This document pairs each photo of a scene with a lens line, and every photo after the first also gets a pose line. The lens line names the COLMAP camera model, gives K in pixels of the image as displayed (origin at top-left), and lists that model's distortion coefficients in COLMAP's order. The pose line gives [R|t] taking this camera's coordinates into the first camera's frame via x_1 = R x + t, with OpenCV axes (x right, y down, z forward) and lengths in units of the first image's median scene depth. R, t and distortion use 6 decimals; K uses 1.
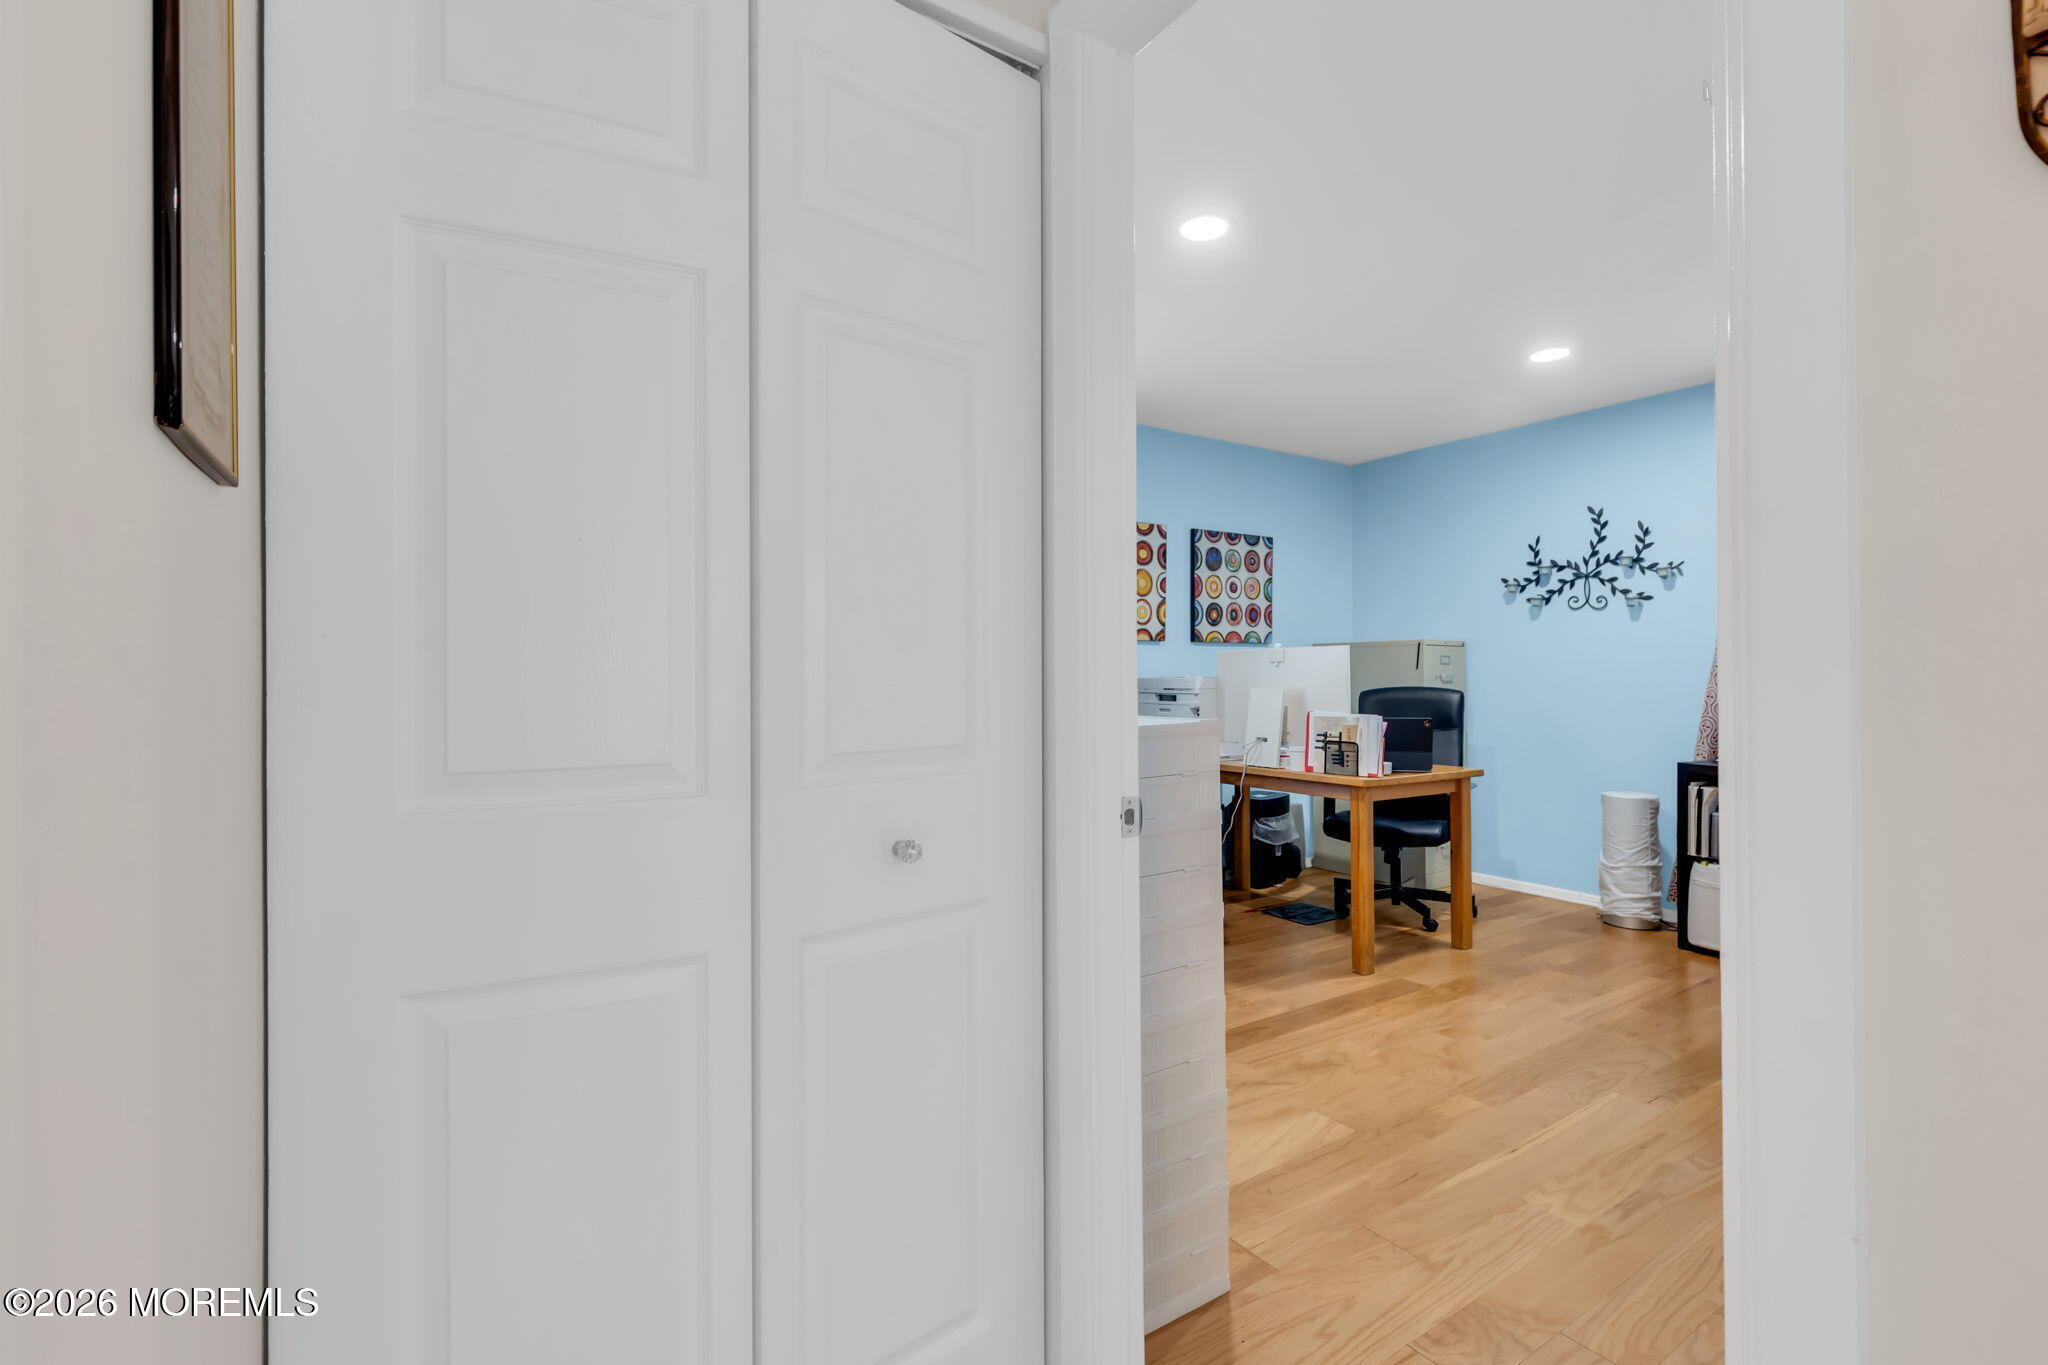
lens RADIAL K [[921.0, 0, 1013.7], [0, 921.0, 669.2], [0, 0, 1]] dist [0.000888, -0.002547]
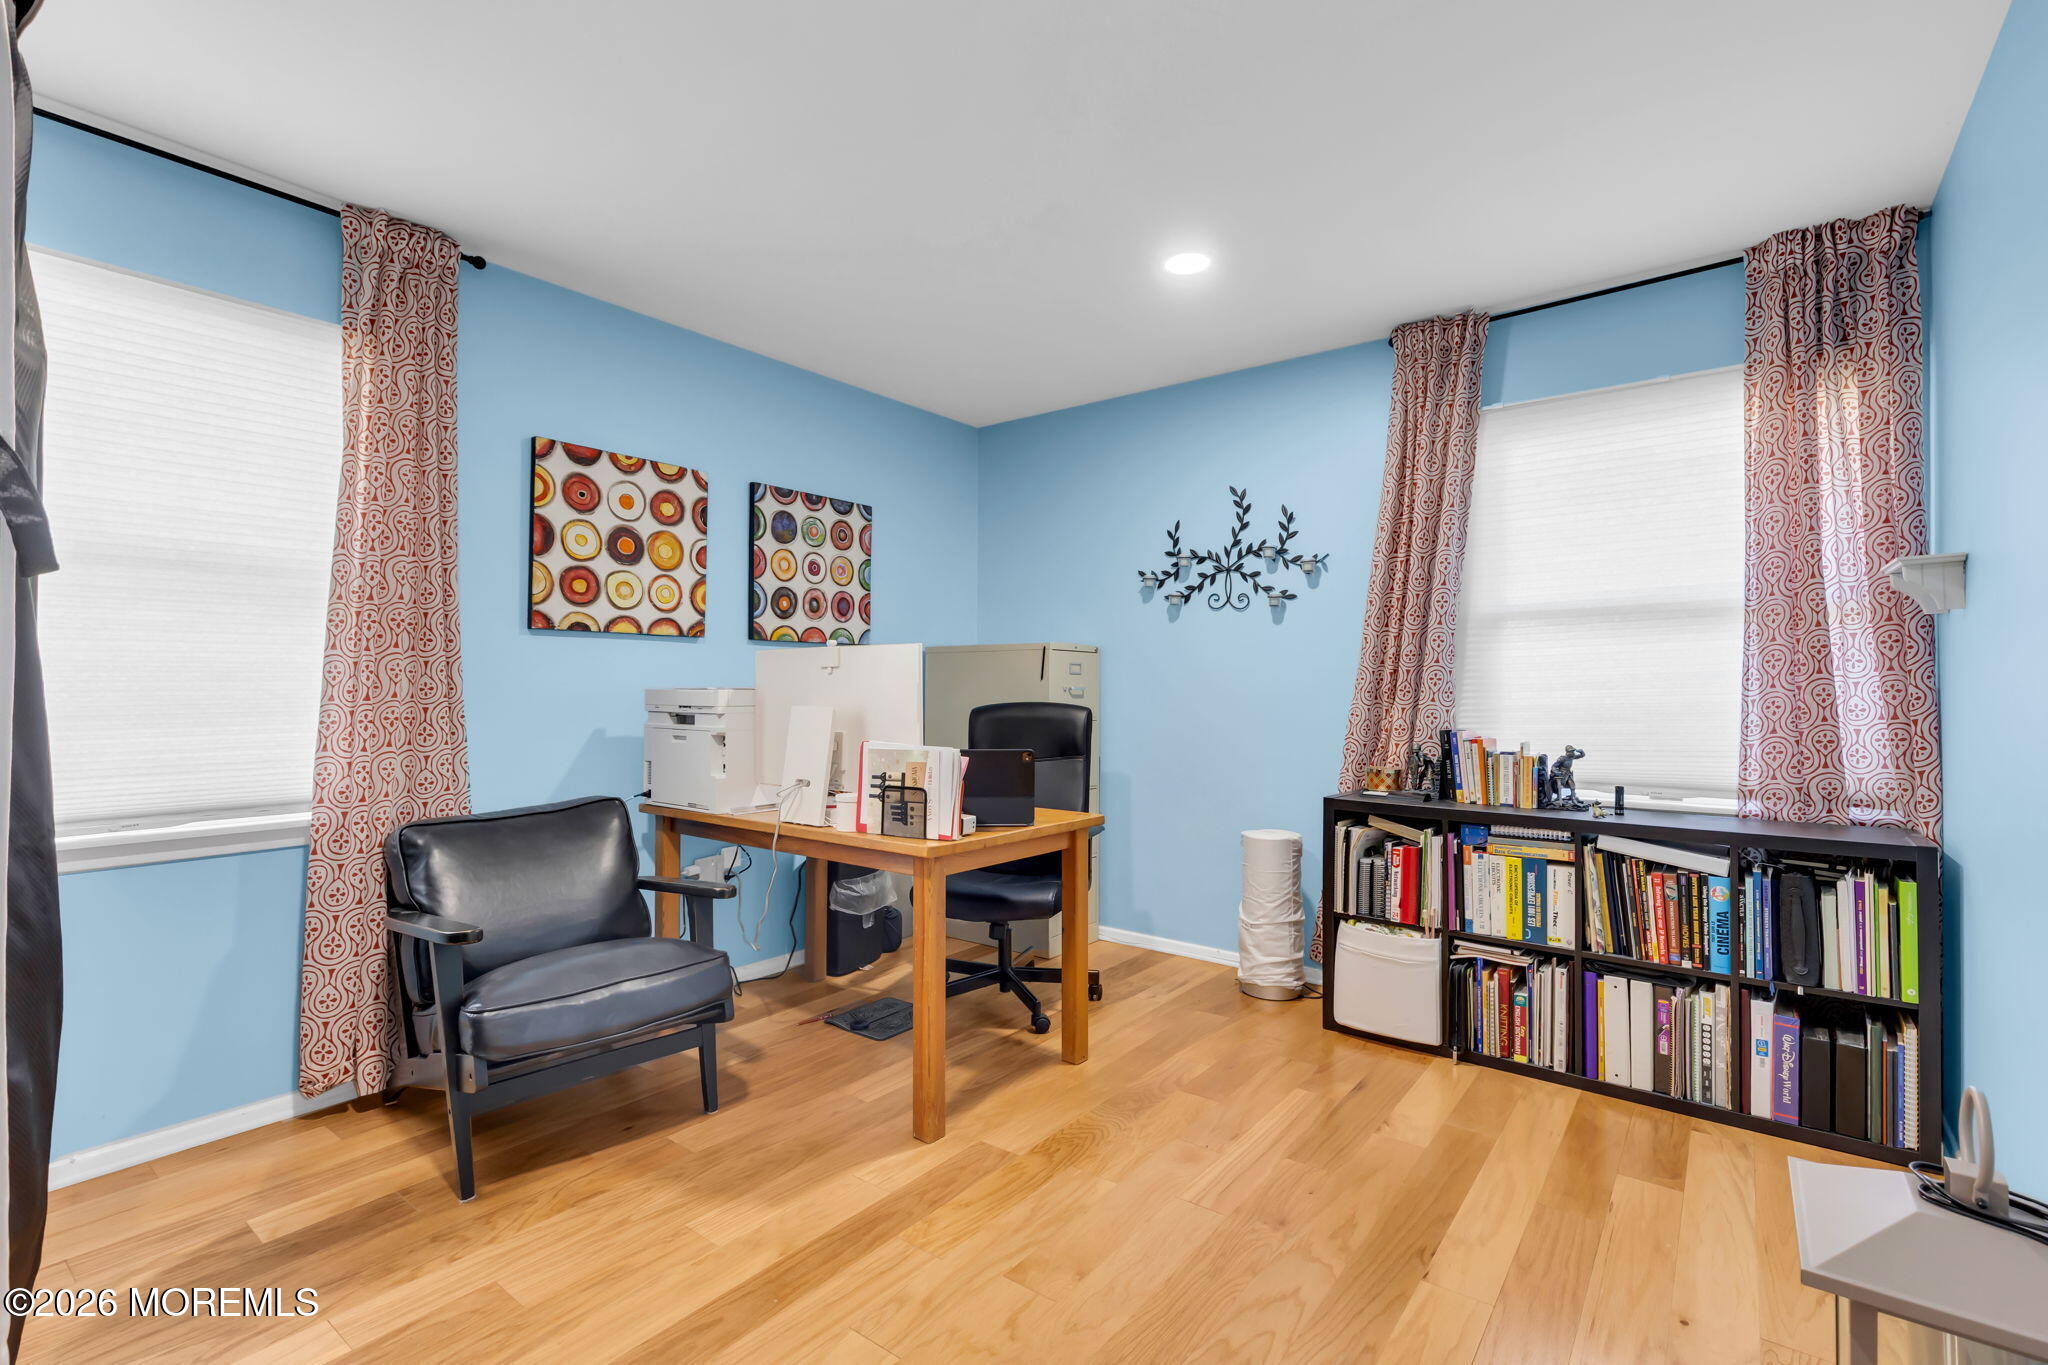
lens RADIAL K [[921.0, 0, 1026.5], [0, 921.0, 679.1], [0, 0, 1]] dist [0.000888, -0.002547]
pose [[0.943208, 0.008189, 0.332100, 0.183421], [-0.007773, 0.999966, -0.002579, 0.001550], [-0.332110, -0.000149, 0.943241, 0.289293]]
